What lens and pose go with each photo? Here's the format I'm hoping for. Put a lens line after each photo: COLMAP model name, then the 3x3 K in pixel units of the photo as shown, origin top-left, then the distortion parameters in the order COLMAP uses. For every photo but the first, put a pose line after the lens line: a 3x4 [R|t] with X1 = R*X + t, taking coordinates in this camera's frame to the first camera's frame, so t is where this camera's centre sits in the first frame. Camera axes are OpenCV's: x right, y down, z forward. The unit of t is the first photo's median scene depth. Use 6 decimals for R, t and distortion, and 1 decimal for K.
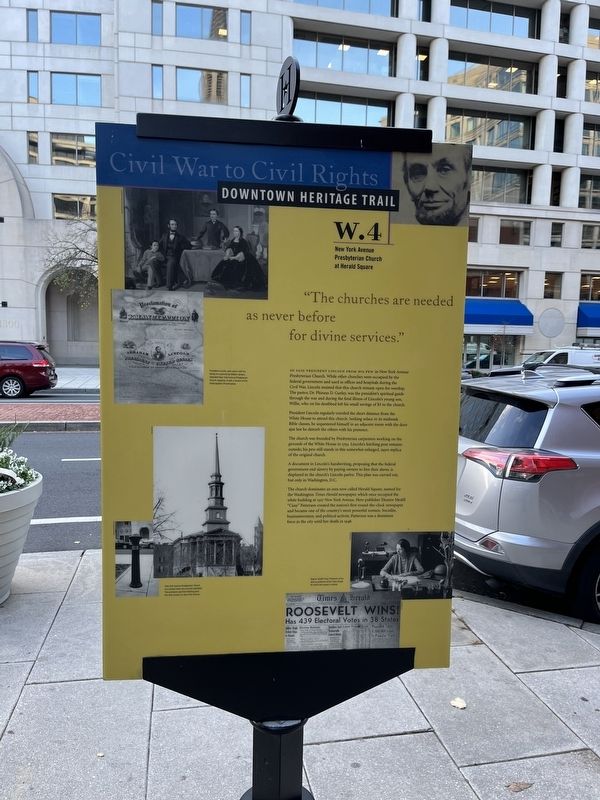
lens RADIAL K [[605.3, 0, 298.6], [0, 605.3, 402.6], [0, 0, 1]] dist [0.047786, -0.019782]
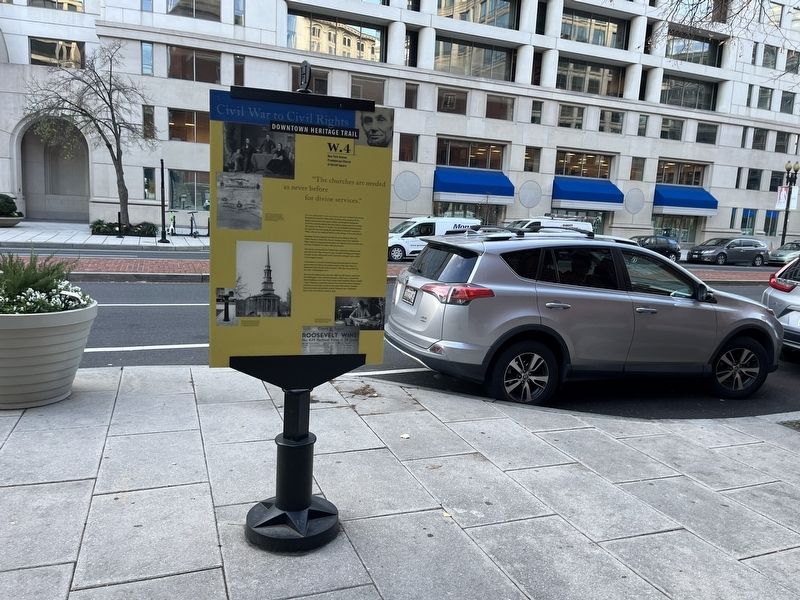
lens RADIAL K [[605.3, 0, 407.2], [0, 605.3, 297.5], [0, 0, 1]] dist [0.047786, -0.019782]
pose [[0.982498, 0.004788, 0.186214, -0.052091], [-0.014038, 0.998730, 0.048383, 0.112313], [-0.185746, -0.050150, 0.981317, -1.007500]]
